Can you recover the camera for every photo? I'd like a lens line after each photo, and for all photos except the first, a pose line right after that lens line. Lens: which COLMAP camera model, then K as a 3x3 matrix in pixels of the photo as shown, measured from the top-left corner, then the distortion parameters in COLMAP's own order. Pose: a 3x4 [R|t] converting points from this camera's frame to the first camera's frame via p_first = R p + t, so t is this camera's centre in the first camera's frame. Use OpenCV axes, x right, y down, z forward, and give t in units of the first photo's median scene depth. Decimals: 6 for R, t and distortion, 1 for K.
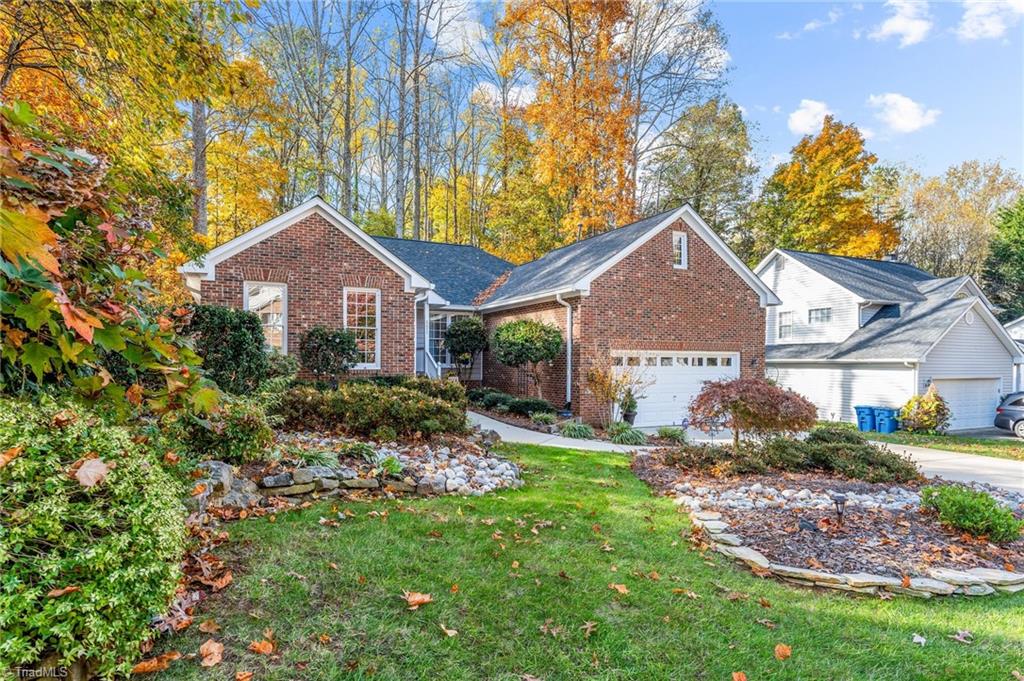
lens RADIAL K [[572.7, 0, 511.2], [0, 572.7, 358.5], [0, 0, 1]] dist [-0.000689, -0.000467]
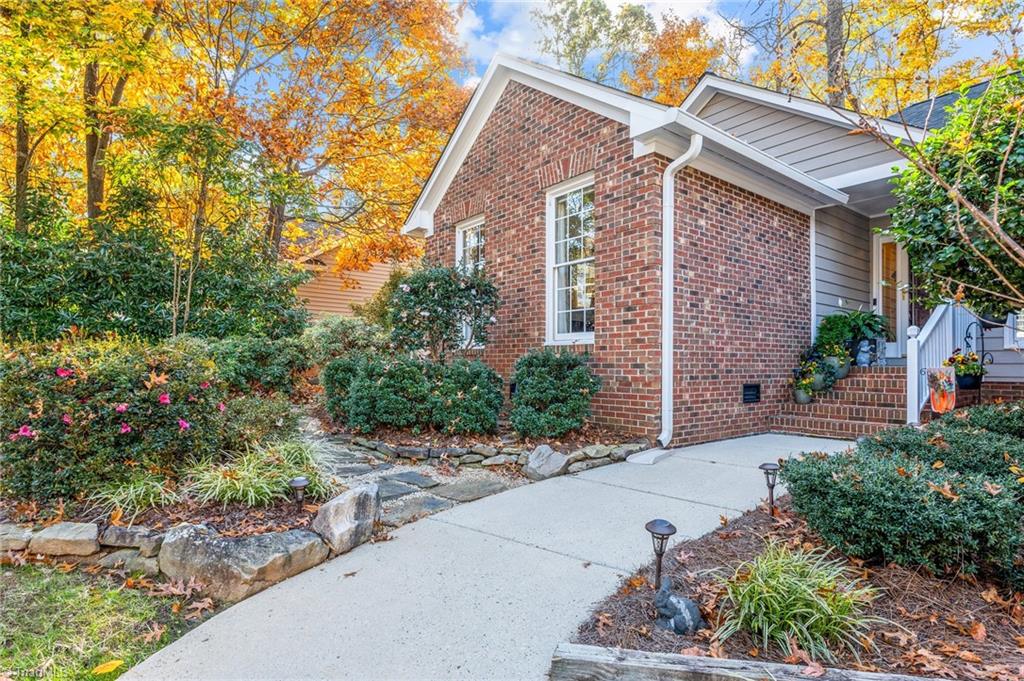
lens RADIAL K [[525.9, 0, 509.6], [0, 525.9, 361.4], [0, 0, 1]] dist [0.001653, 0.000266]
pose [[0.195749, -0.007230, -0.980627, 0.144328], [0.005416, 0.999966, -0.006292, 0.029297], [0.980639, -0.004080, 0.195782, 0.685601]]
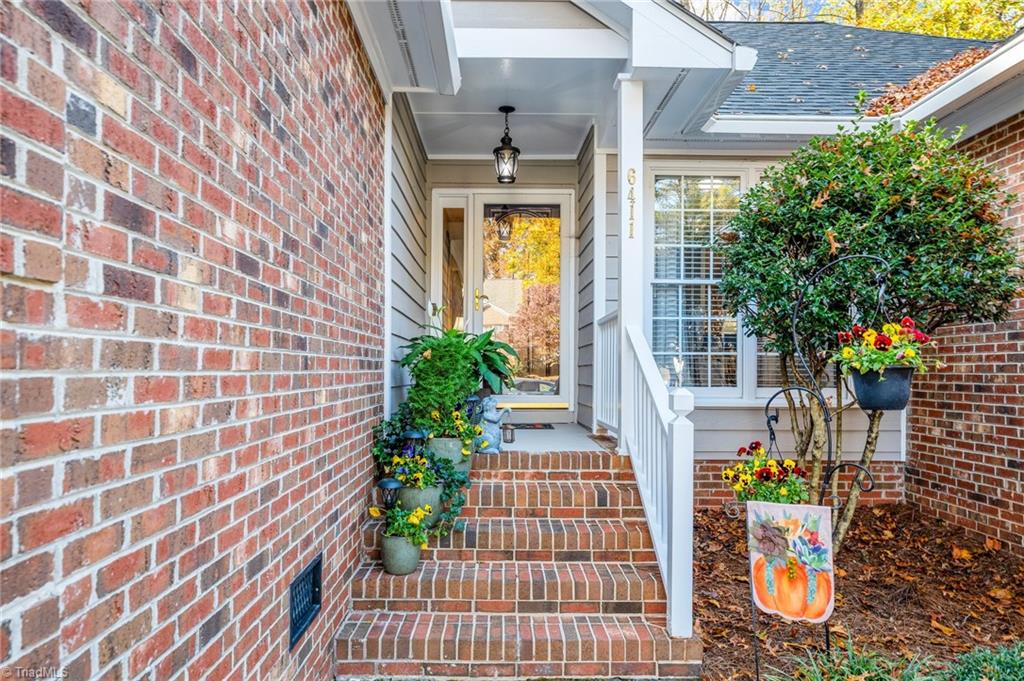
lens RADIAL K [[688.7, 0, 509.3], [0, 688.7, 361.3], [0, 0, 1]] dist [-0.000366, 0.000116]
pose [[0.899731, -0.003806, -0.436428, -0.088898], [0.000395, 0.999969, -0.007906, 0.001166], [0.436444, 0.006941, 0.899704, 0.816062]]
